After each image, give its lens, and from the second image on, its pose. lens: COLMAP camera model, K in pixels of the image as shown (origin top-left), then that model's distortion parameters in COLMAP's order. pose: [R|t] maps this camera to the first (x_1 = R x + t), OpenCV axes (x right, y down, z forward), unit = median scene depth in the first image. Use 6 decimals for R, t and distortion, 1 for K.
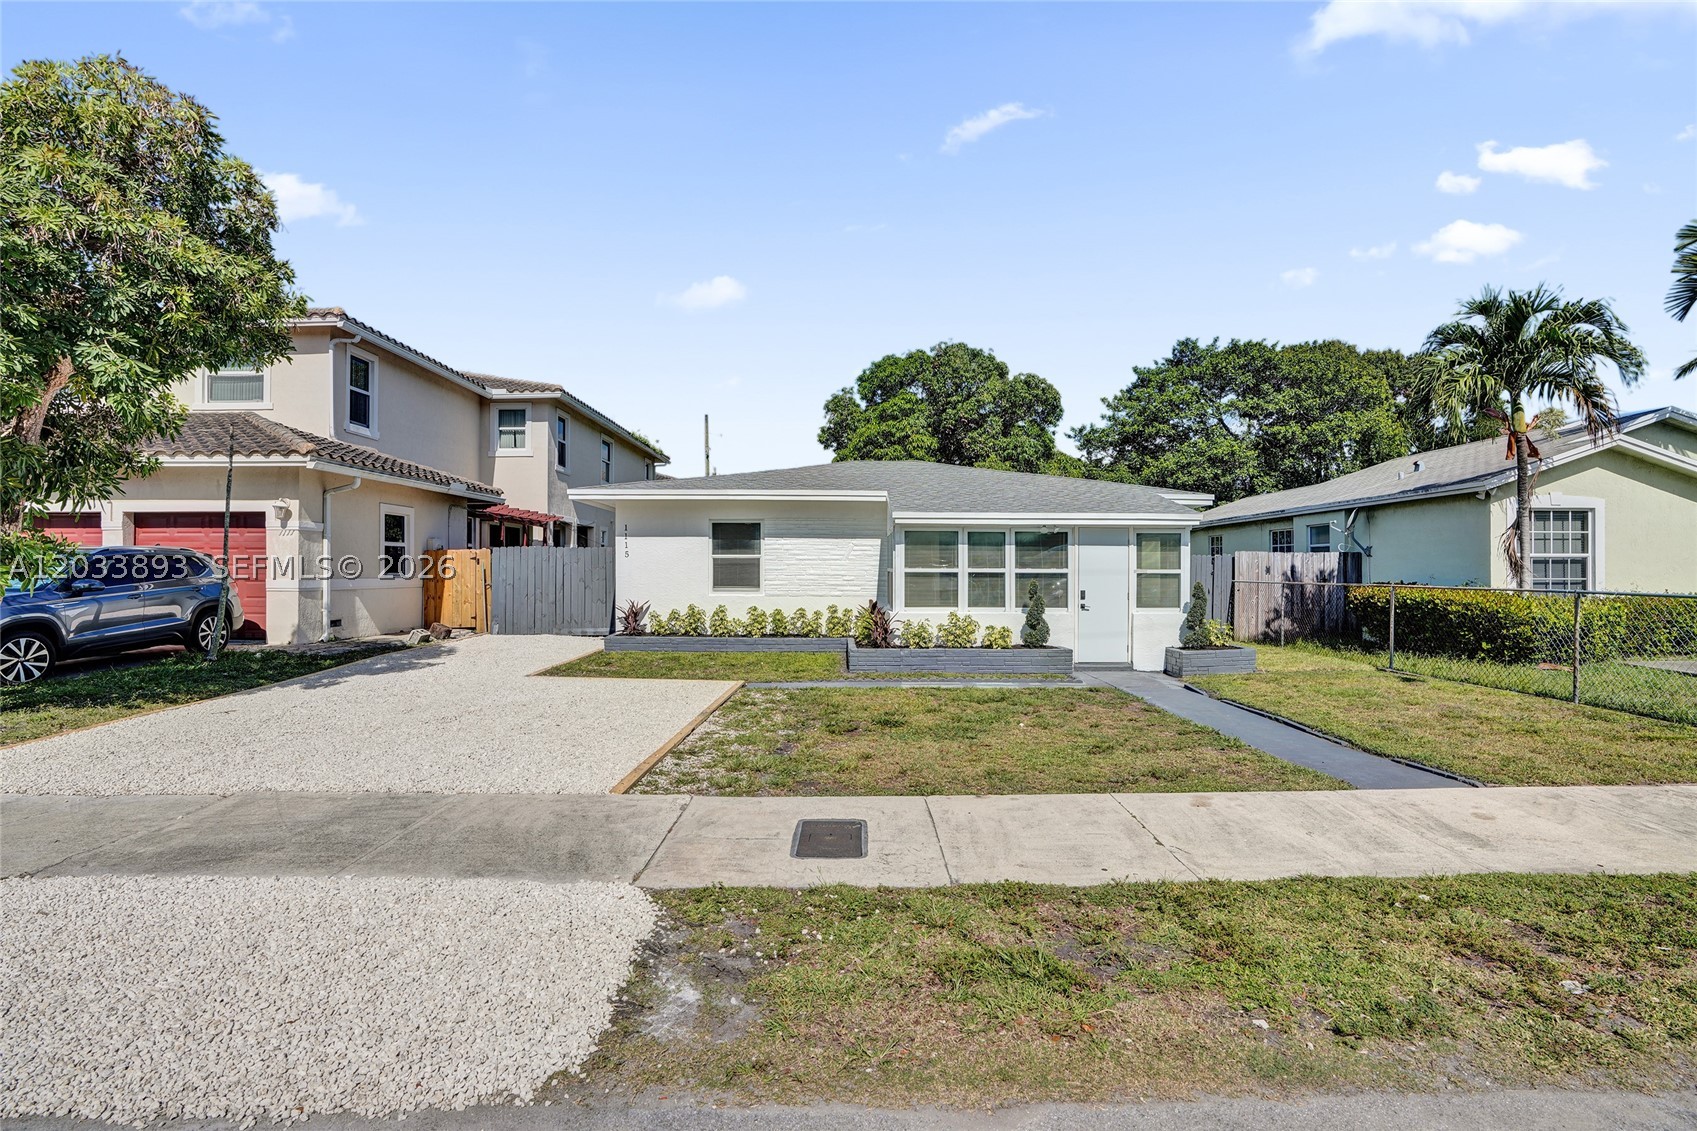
lens RADIAL K [[833.1, 0, 843.6], [0, 833.1, 573.1], [0, 0, 1]] dist [-0.024867, 0.004660]
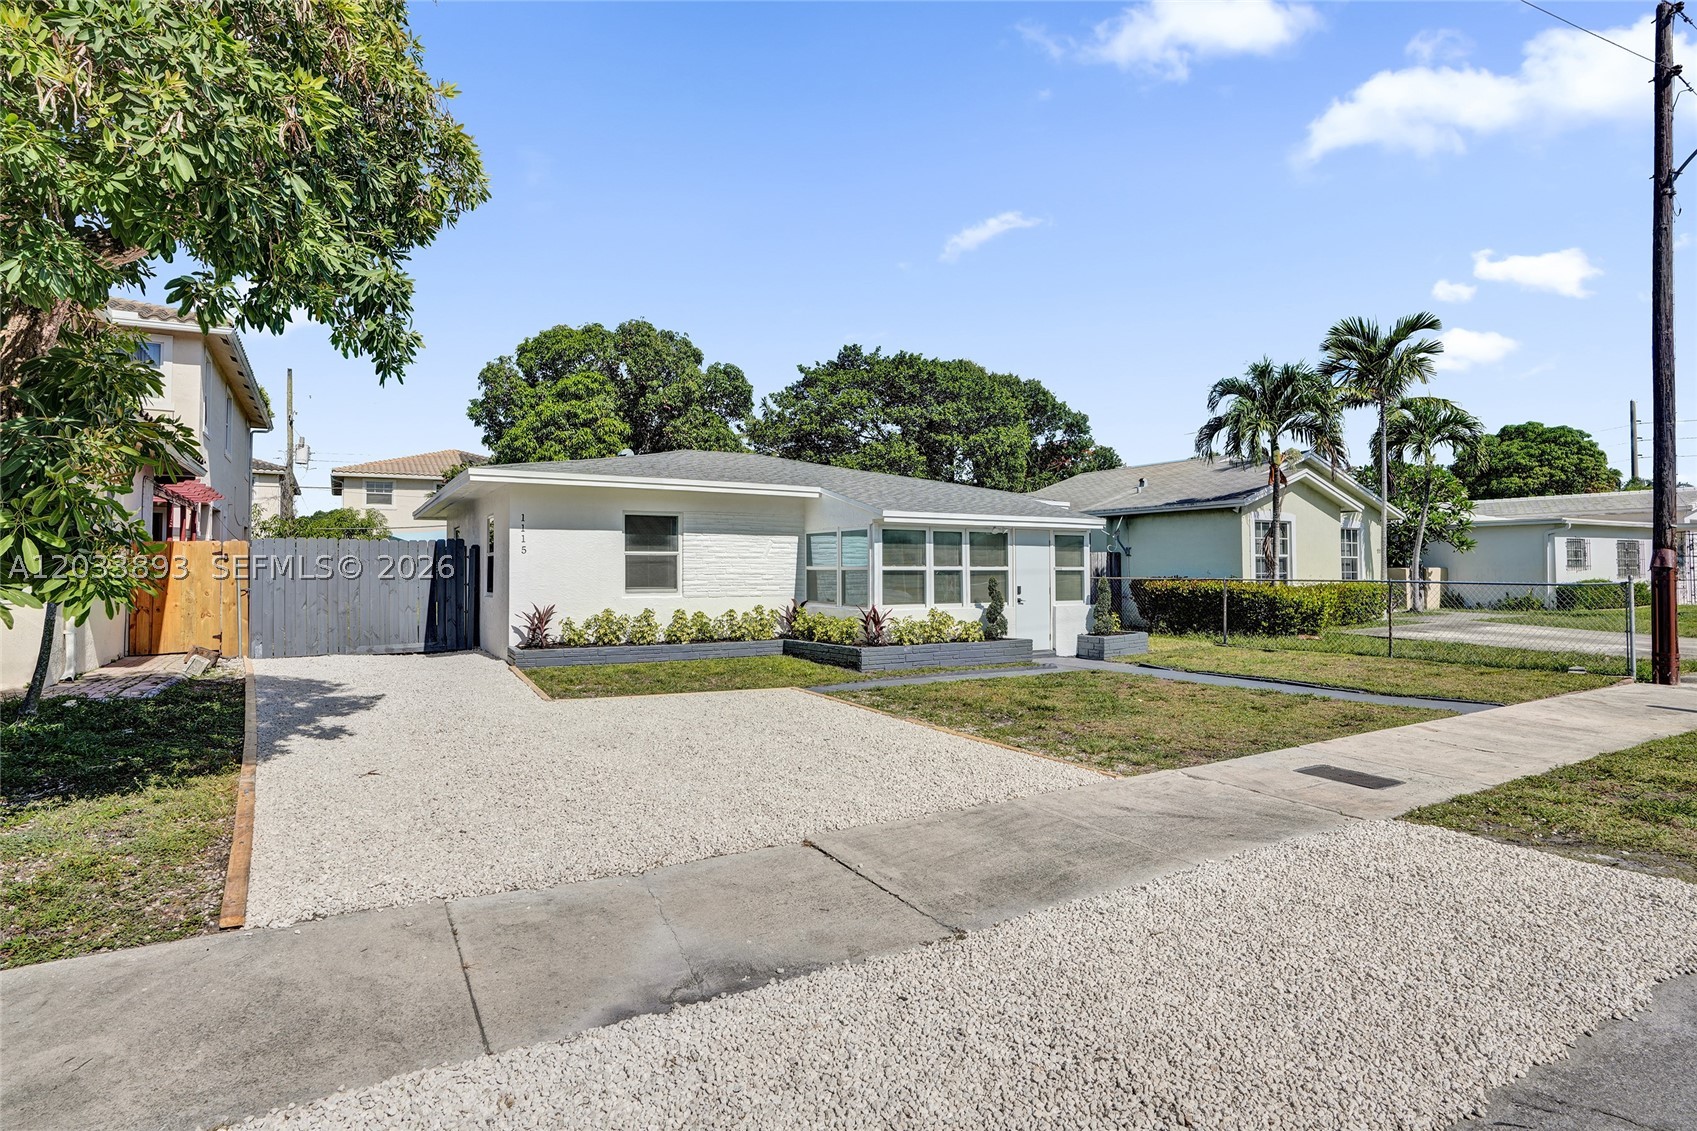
lens RADIAL K [[905.8, 0, 834.8], [0, 905.8, 562.4], [0, 0, 1]] dist [-0.035129, 0.000392]
pose [[0.868008, -0.000835, 0.496549, -0.454144], [0.005006, 0.999962, -0.007069, -0.002902], [-0.496524, 0.008622, 0.867980, 0.068611]]
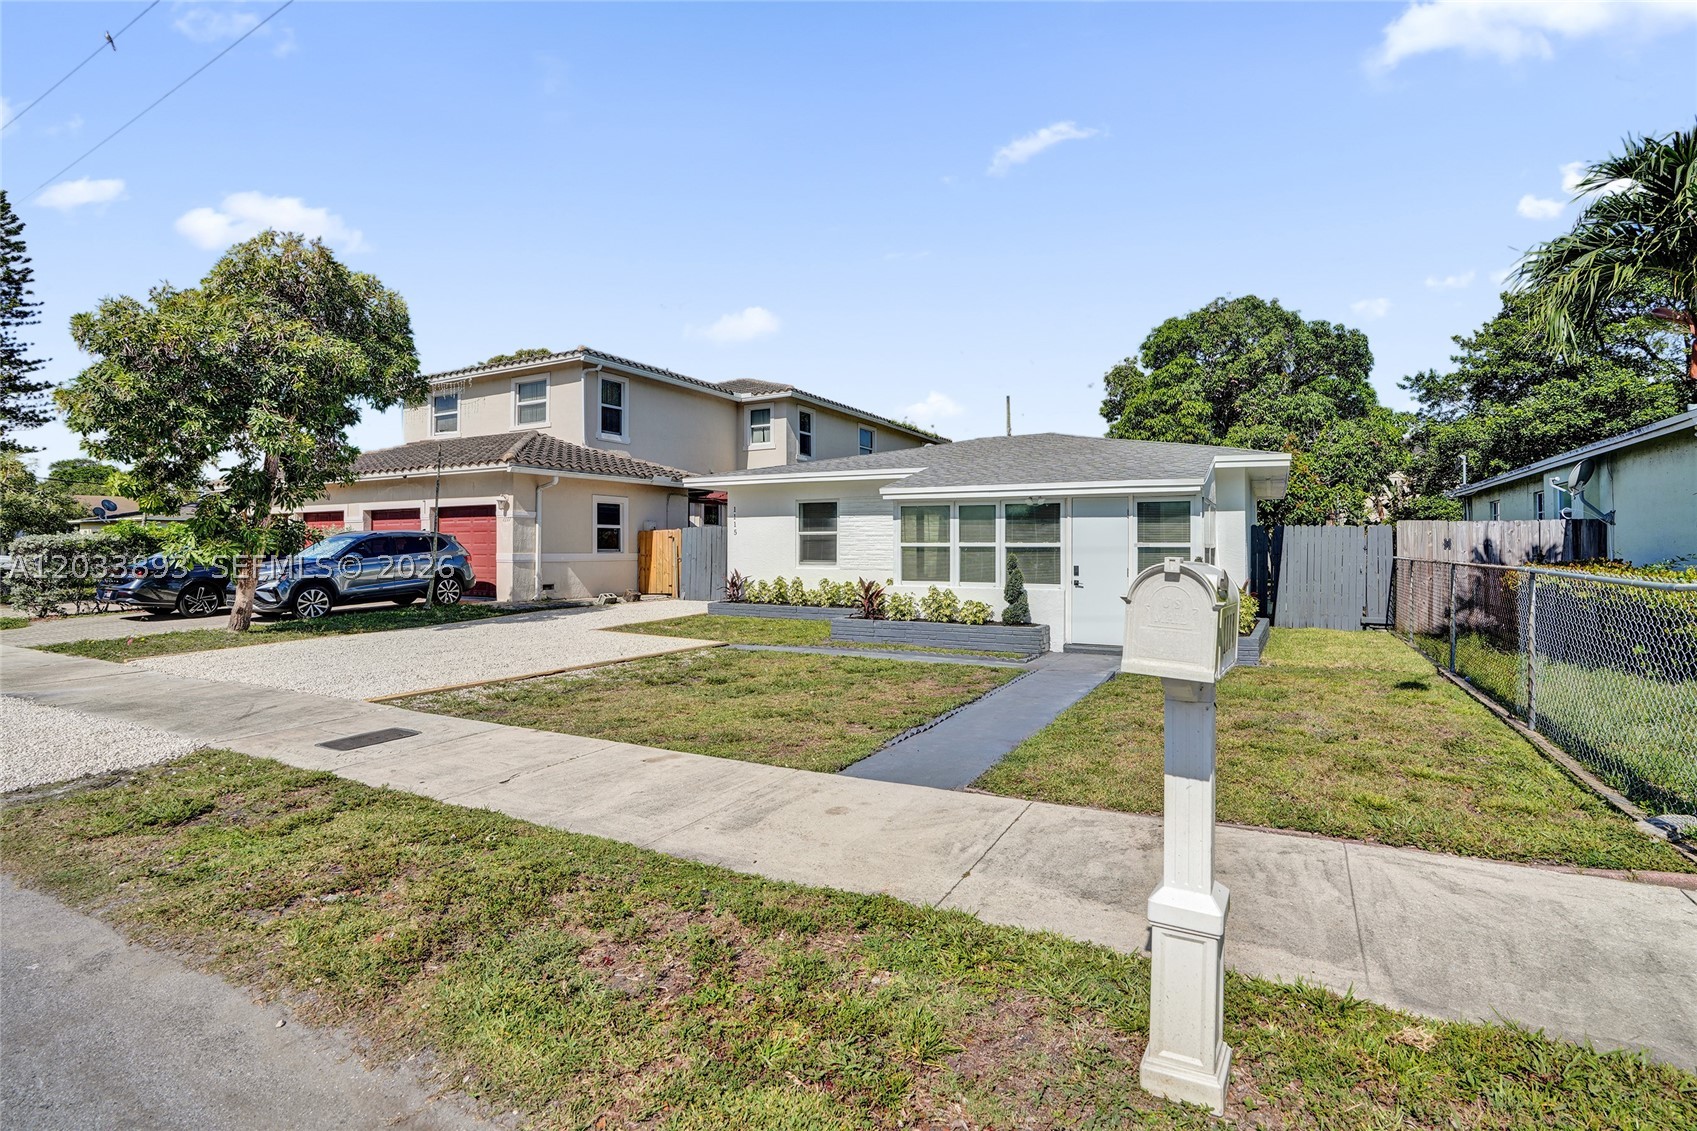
lens RADIAL K [[806.5, 0, 853.9], [0, 806.5, 566.9], [0, 0, 1]] dist [-0.023539, 0.005564]
pose [[0.889124, 0.008879, -0.457580, 0.417077], [-0.000097, 0.999815, 0.019211, 0.004207], [0.457666, -0.017037, 0.888961, 0.077592]]
